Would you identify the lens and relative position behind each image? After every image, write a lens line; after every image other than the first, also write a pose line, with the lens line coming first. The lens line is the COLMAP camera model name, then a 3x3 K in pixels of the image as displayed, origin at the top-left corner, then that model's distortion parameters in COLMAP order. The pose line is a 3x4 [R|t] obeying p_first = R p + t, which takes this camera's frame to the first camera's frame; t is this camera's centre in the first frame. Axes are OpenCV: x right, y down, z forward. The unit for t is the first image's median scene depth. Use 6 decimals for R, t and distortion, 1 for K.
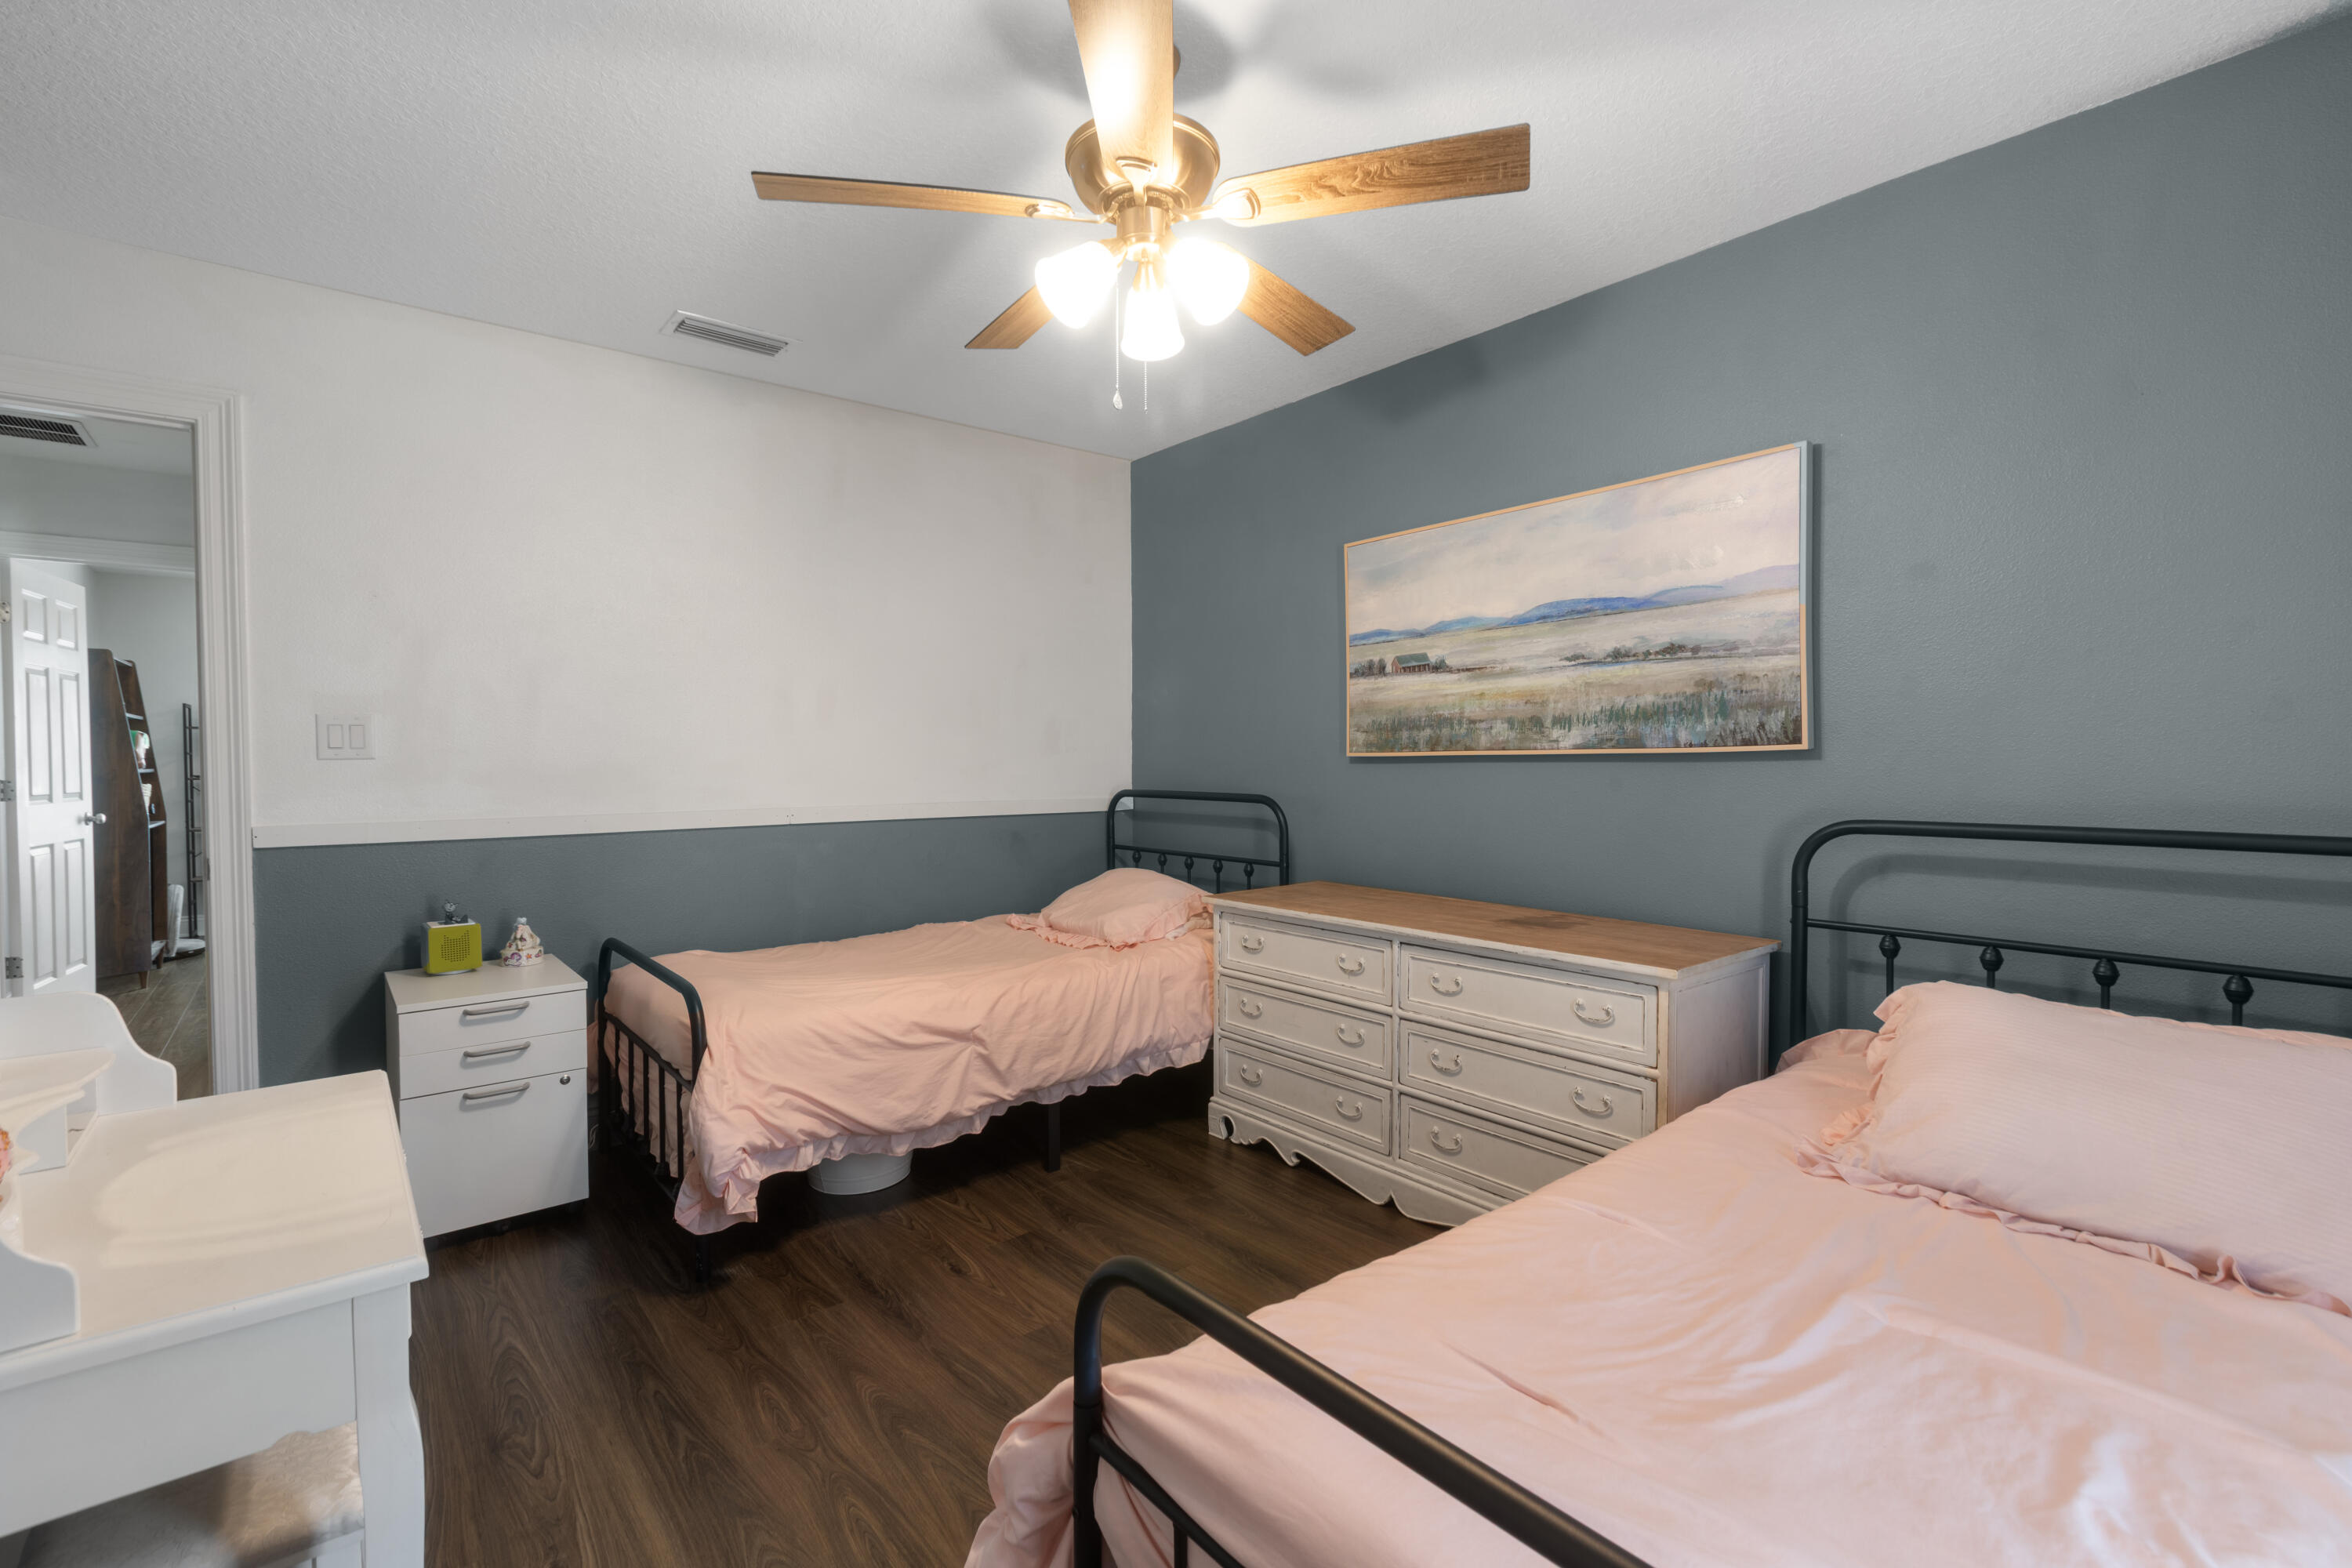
lens RADIAL K [[1045.9, 0, 1161.1], [0, 1045.9, 773.4], [0, 0, 1]] dist [0.001643, -0.001316]
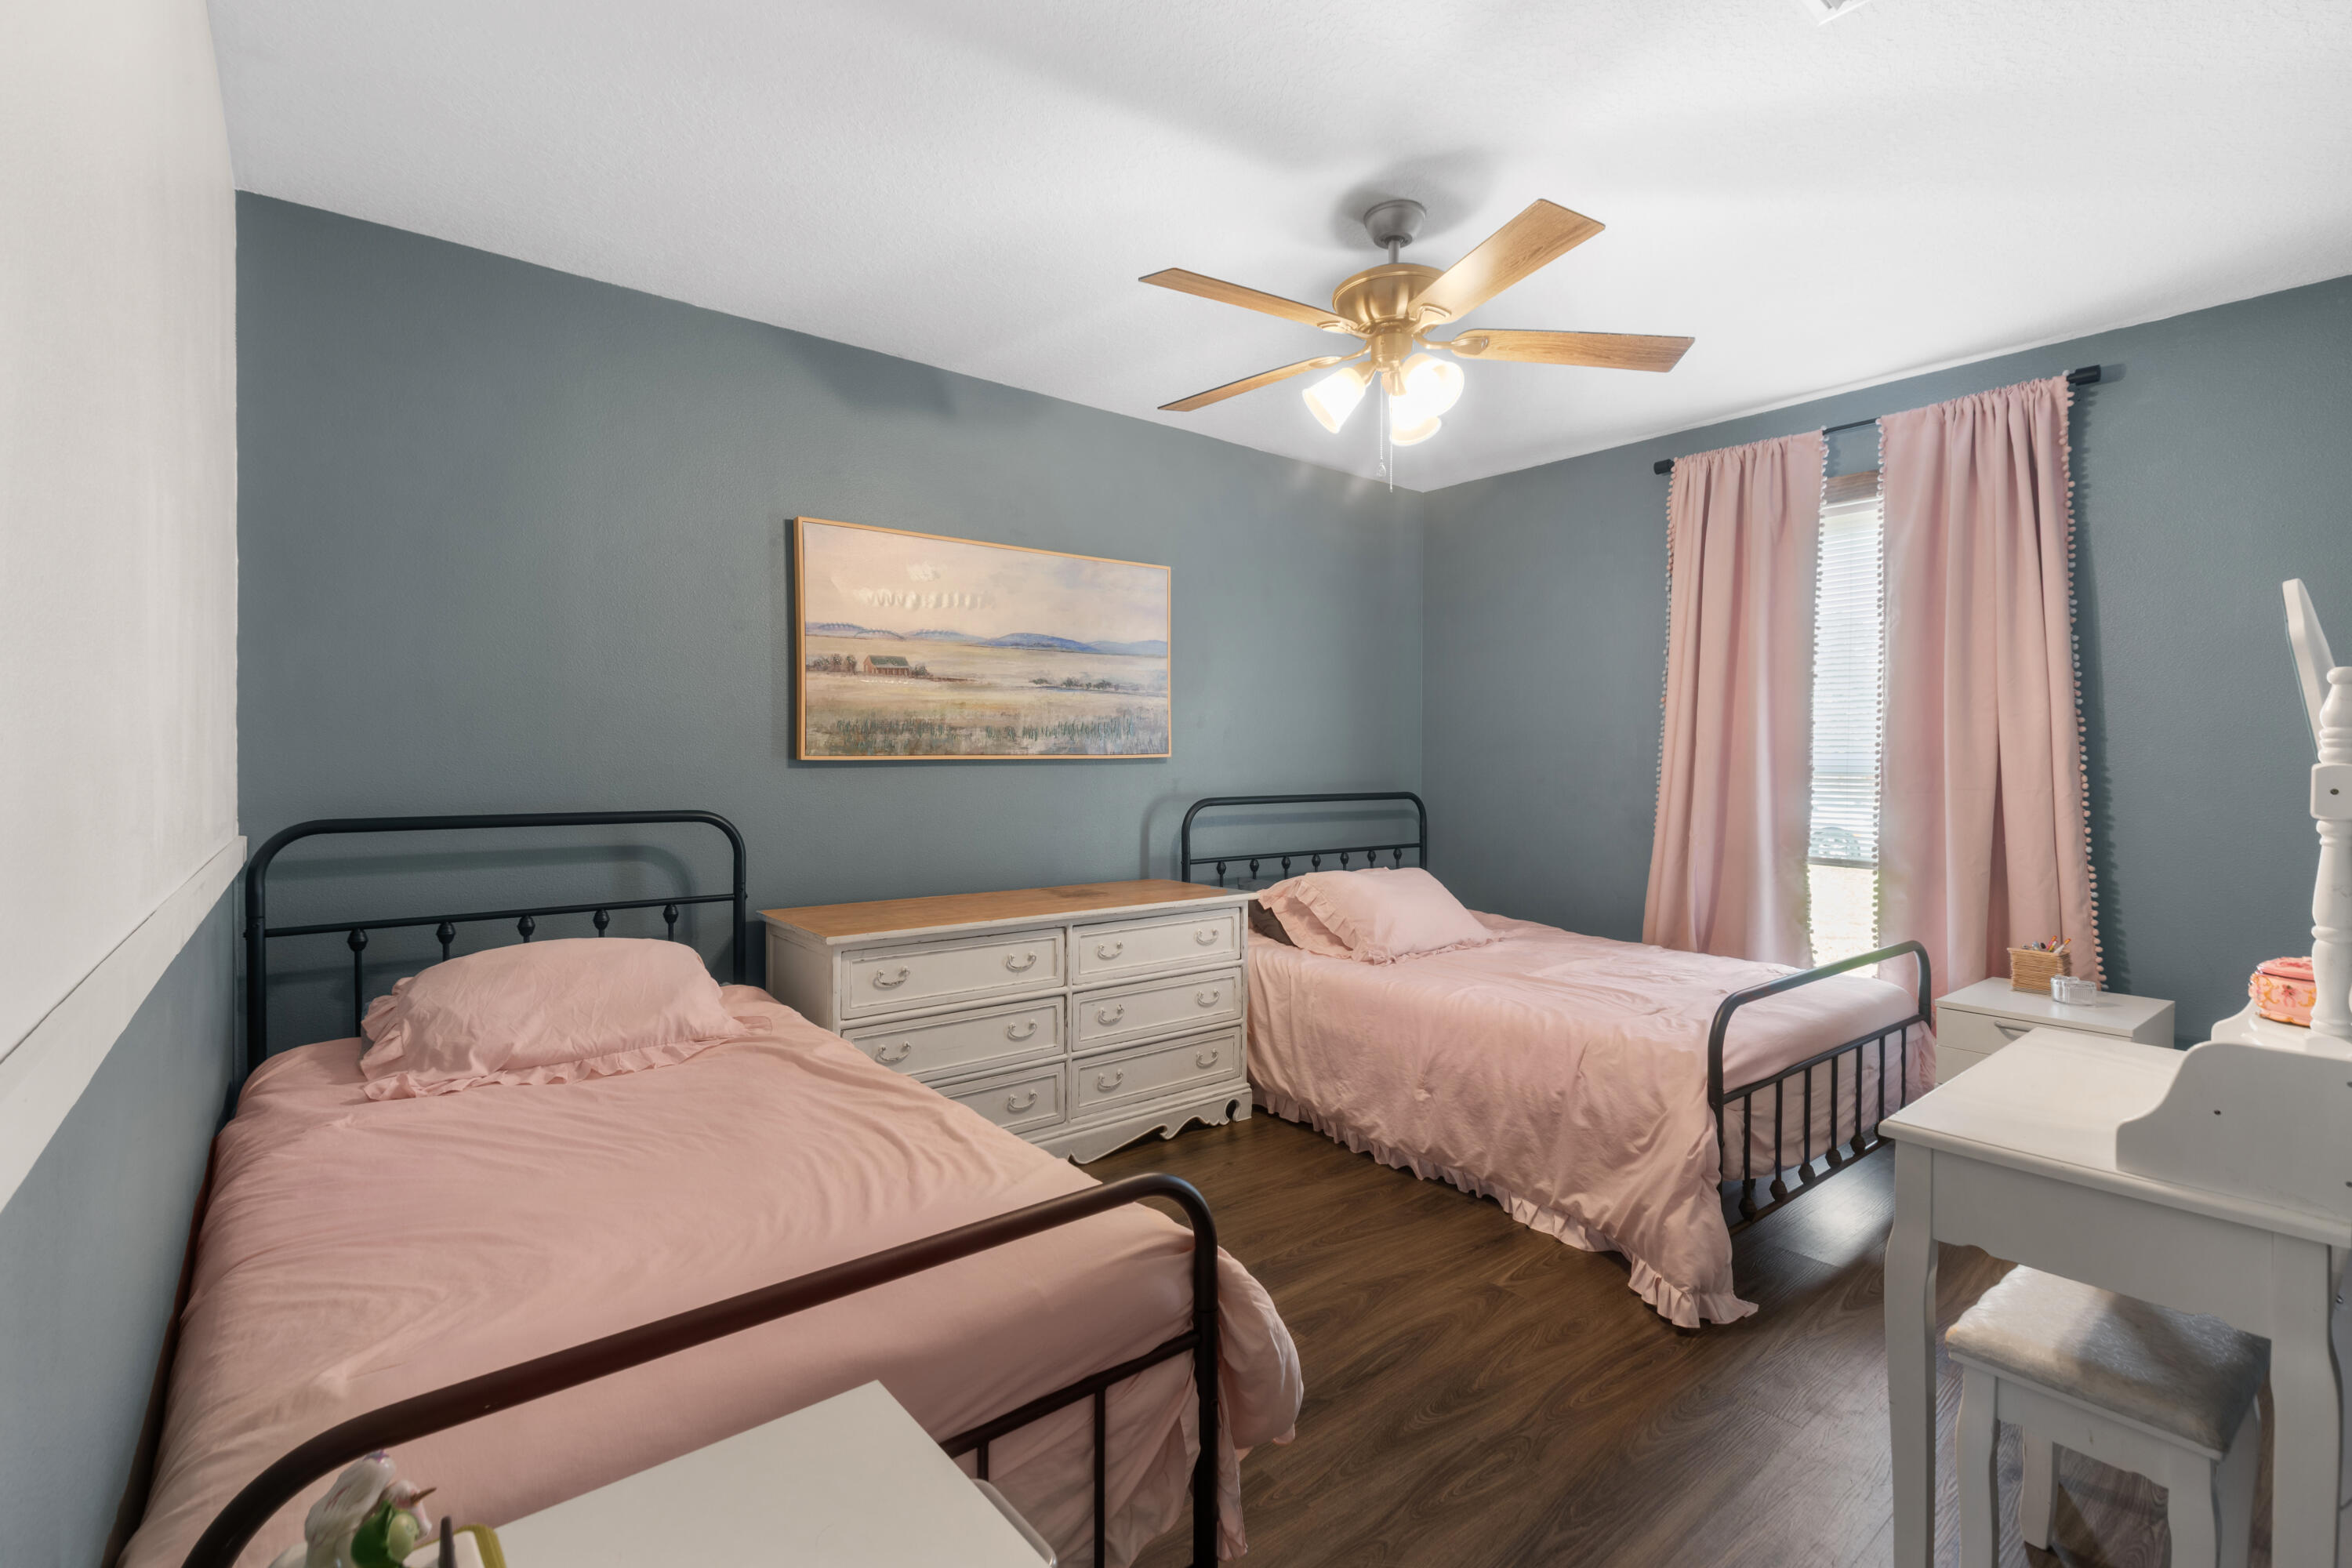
lens RADIAL K [[1045.9, 0, 1158.3], [0, 1045.9, 782.4], [0, 0, 1]] dist [0.001643, -0.001316]
pose [[0.005957, -0.033411, 0.999424, -0.818937], [0.002573, 0.999439, 0.033396, -0.030404], [-0.999979, 0.002373, 0.006040, 0.816338]]
